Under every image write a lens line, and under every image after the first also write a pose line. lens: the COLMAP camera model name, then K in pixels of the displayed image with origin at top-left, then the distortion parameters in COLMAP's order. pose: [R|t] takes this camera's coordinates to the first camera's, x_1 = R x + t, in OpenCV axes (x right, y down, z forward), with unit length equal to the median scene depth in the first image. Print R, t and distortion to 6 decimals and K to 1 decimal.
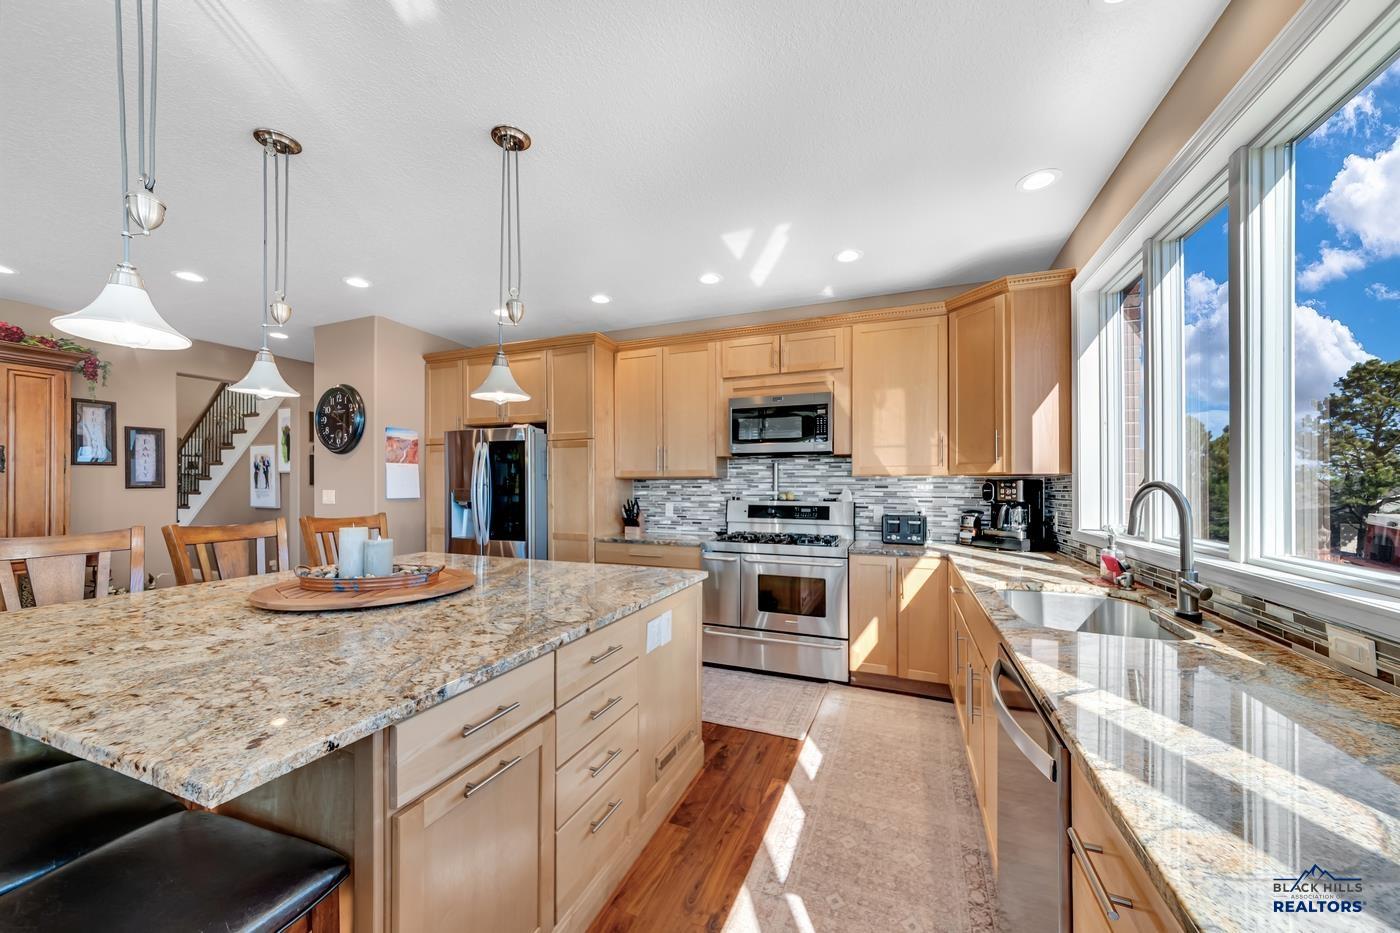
lens RADIAL K [[500.2, 0, 700.5], [0, 500.2, 490.4], [0, 0, 1]] dist [-0.000996, -0.000045]
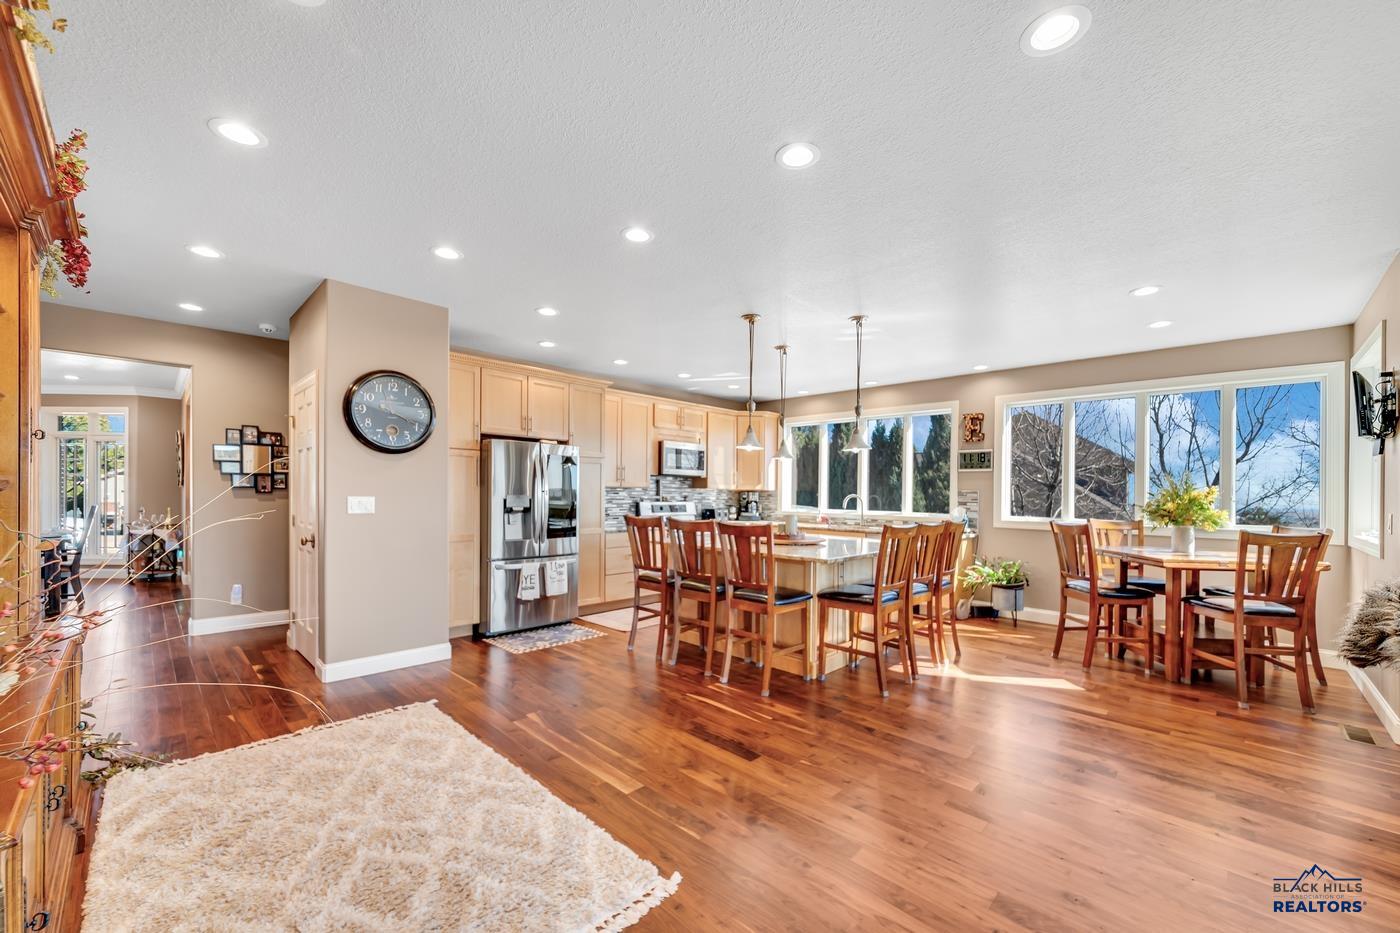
lens RADIAL K [[547.8, 0, 701.4], [0, 547.8, 497.7], [0, 0, 1]] dist [-0.000126, -0.000067]
pose [[0.380284, -0.006341, 0.924848, -1.503847], [-0.004818, 0.999949, 0.008837, -0.010674], [-0.924857, -0.007816, 0.380234, 0.182814]]
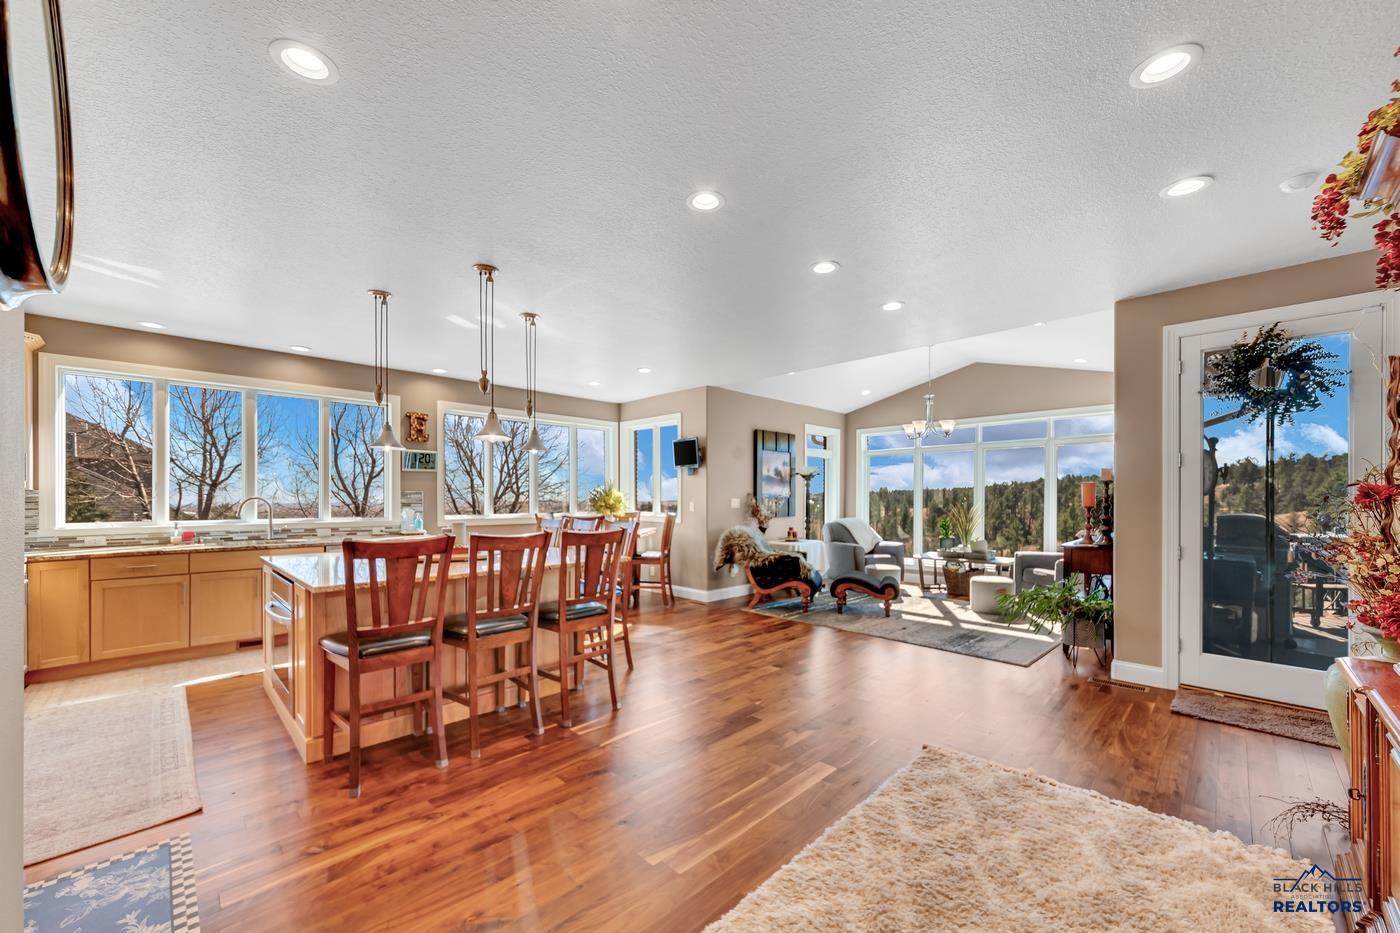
lens RADIAL K [[547.8, 0, 701.4], [0, 547.8, 497.7], [0, 0, 1]] dist [-0.000126, -0.000067]
pose [[-0.918846, -0.004875, 0.394586, -1.086864], [-0.001665, 0.999963, 0.008476, -0.017285], [-0.394613, 0.007131, -0.918820, 1.196127]]
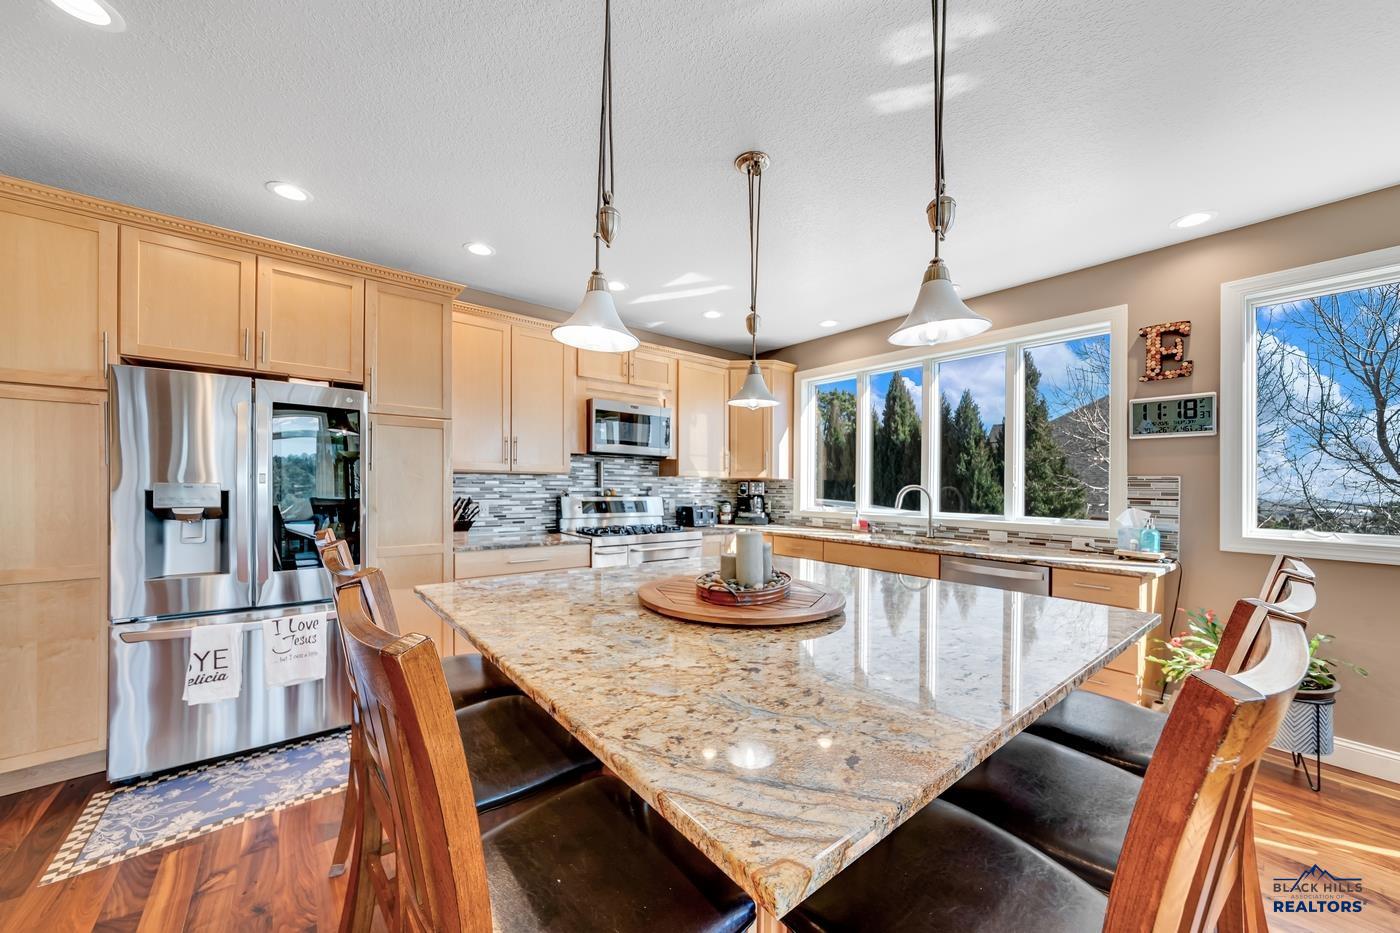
lens RADIAL K [[510.2, 0, 691.3], [0, 510.2, 477.5], [0, 0, 1]] dist [0.017648, 0.000078]
pose [[0.498430, 0.017669, 0.866750, -0.720480], [-0.004590, 0.999832, -0.017742, -0.002245], [-0.866918, 0.004864, 0.498427, 0.285553]]
